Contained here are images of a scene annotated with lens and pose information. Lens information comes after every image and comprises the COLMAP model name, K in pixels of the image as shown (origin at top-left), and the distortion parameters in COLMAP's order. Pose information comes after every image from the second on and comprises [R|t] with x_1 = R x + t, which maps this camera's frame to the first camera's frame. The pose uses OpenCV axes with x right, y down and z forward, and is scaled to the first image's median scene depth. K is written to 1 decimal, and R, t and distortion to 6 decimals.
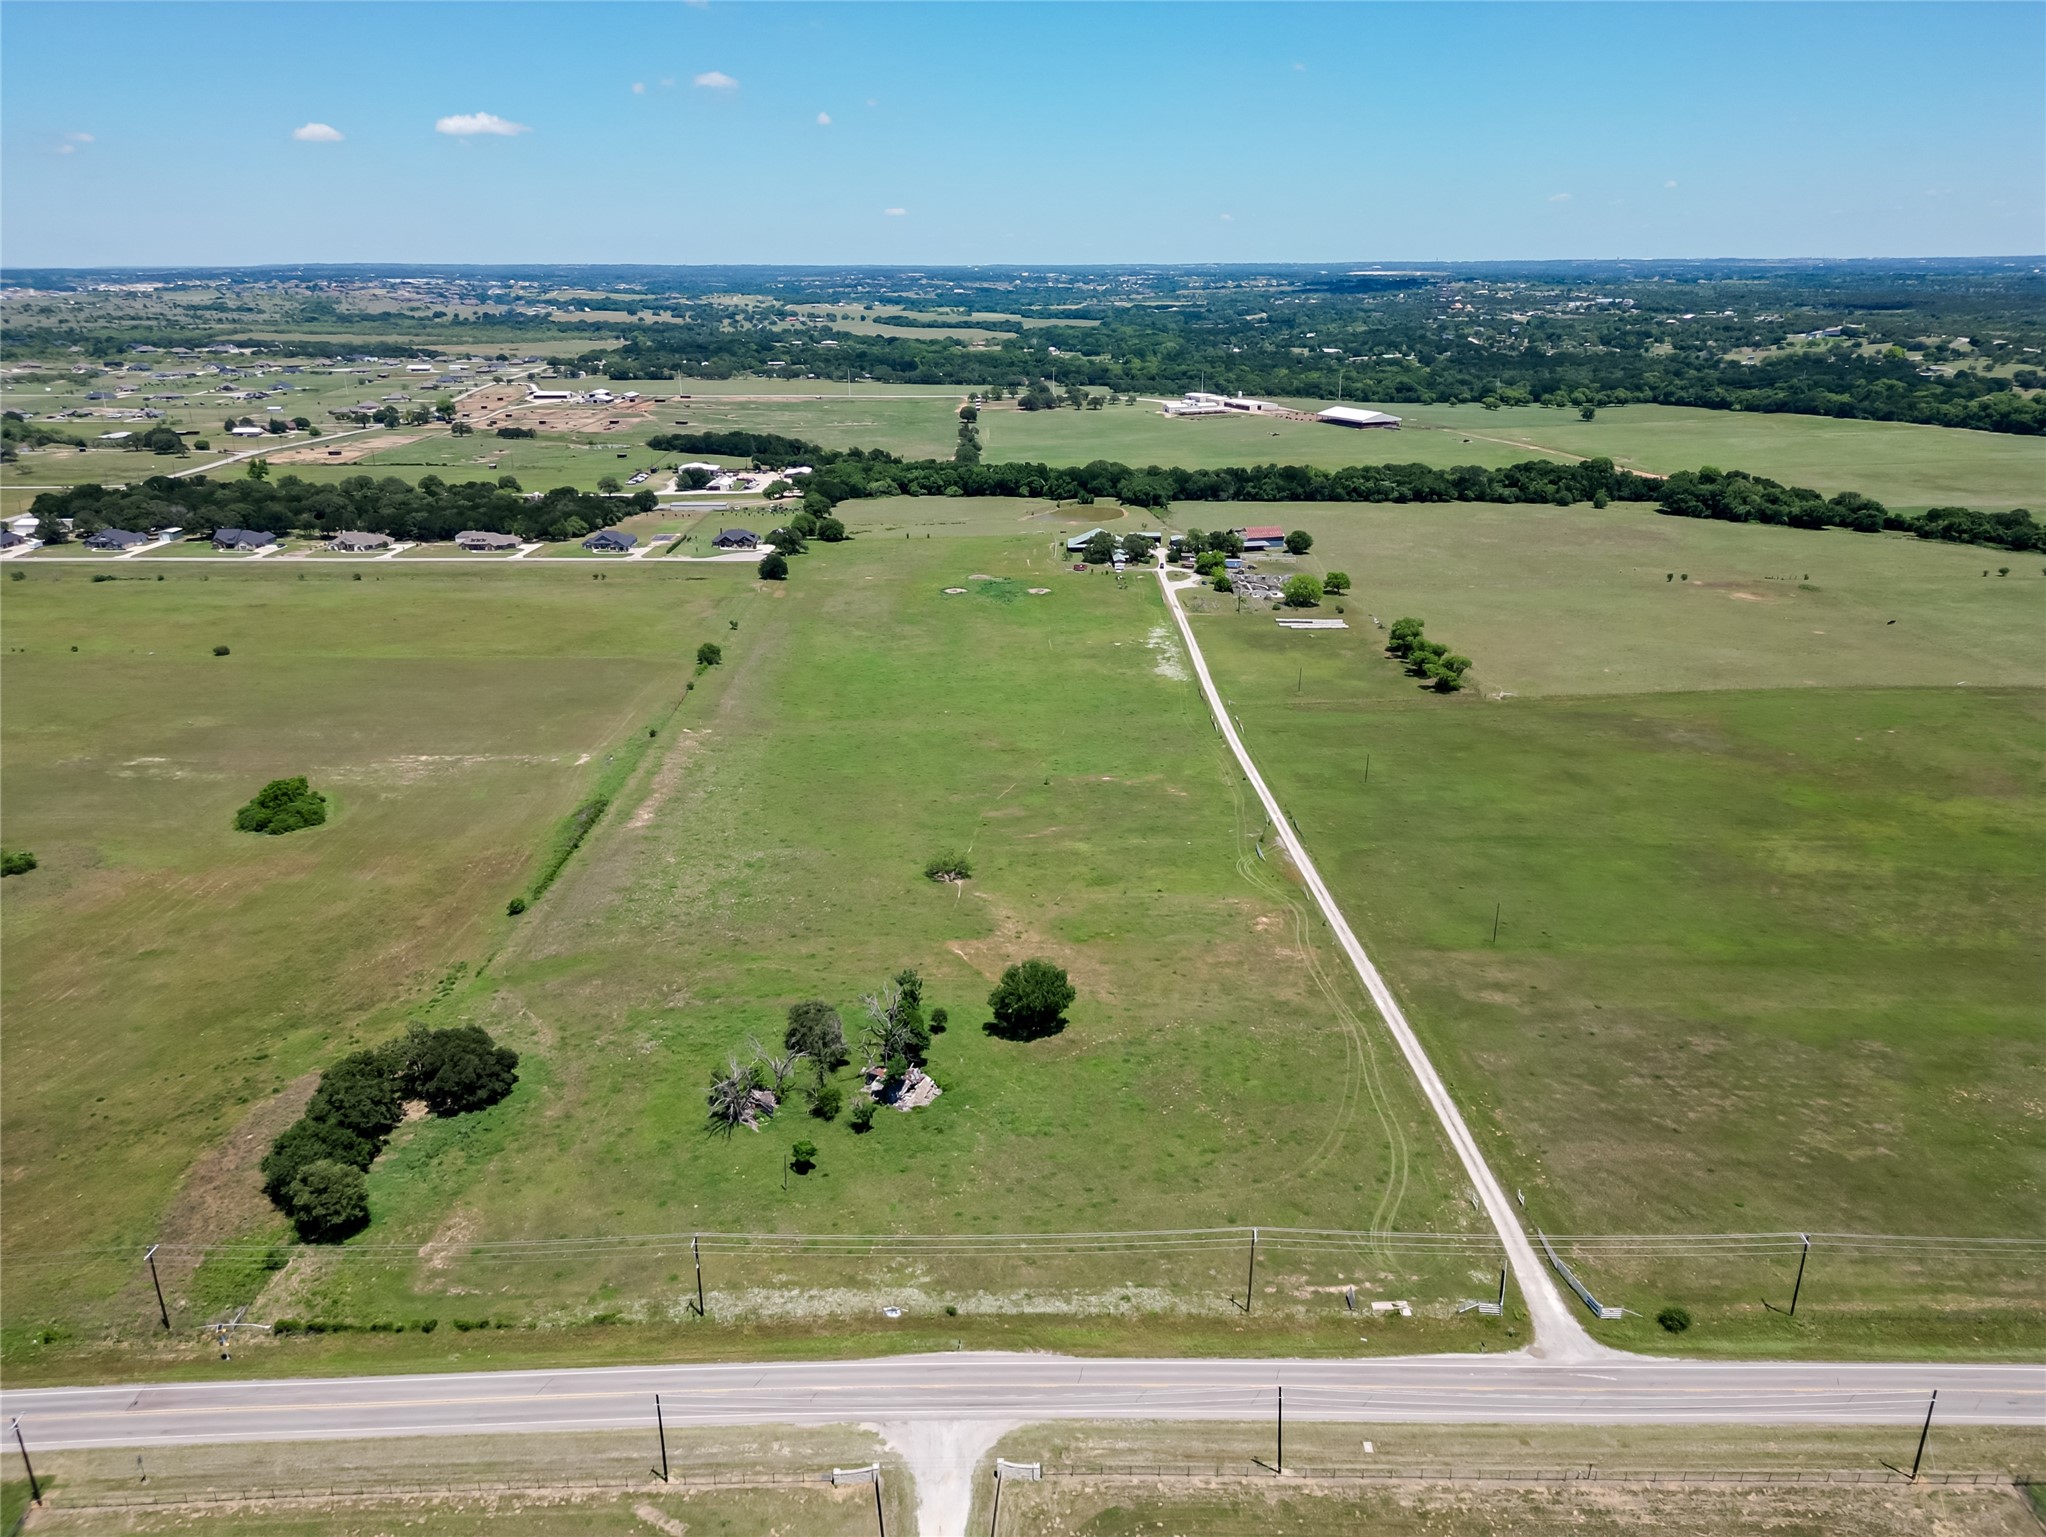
lens RADIAL K [[1433.3, 0, 1023.8], [0, 1433.3, 774.0], [0, 0, 1]] dist [0.070848, -0.070802]
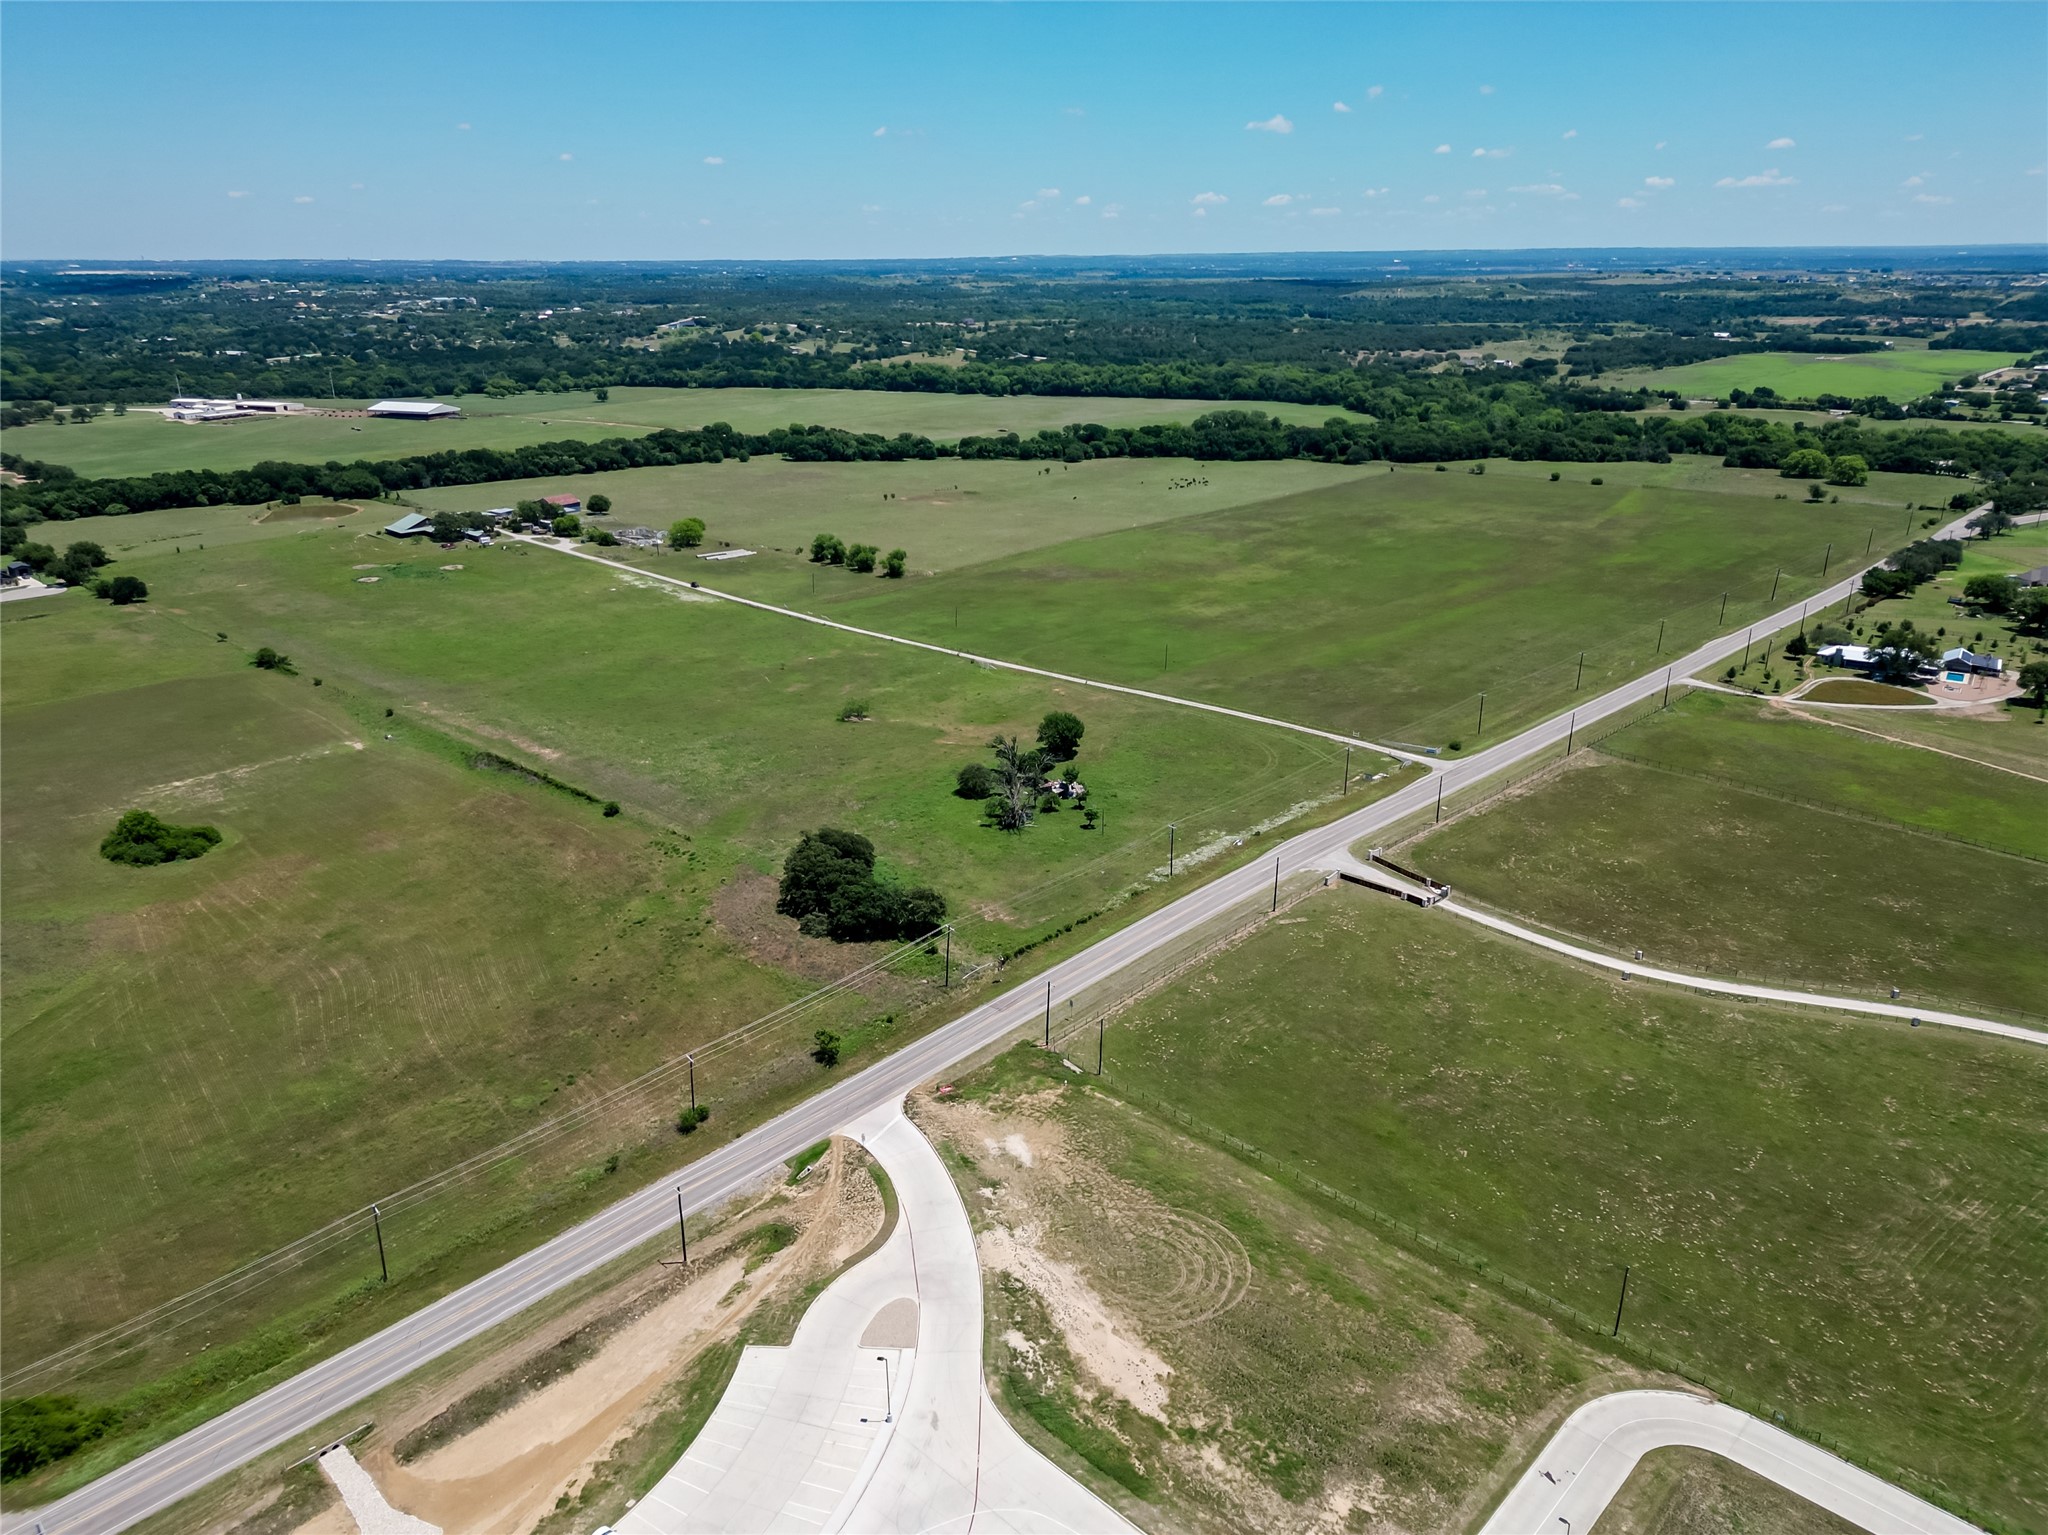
lens RADIAL K [[1434.7, 0, 1025.4], [0, 1434.7, 772.4], [0, 0, 1]] dist [0.070848, -0.070802]
pose [[0.695684, -0.240709, 0.676818, -0.563878], [0.241658, 0.965695, 0.095053, 0.021022], [-0.676480, 0.097432, 0.729987, -0.049776]]
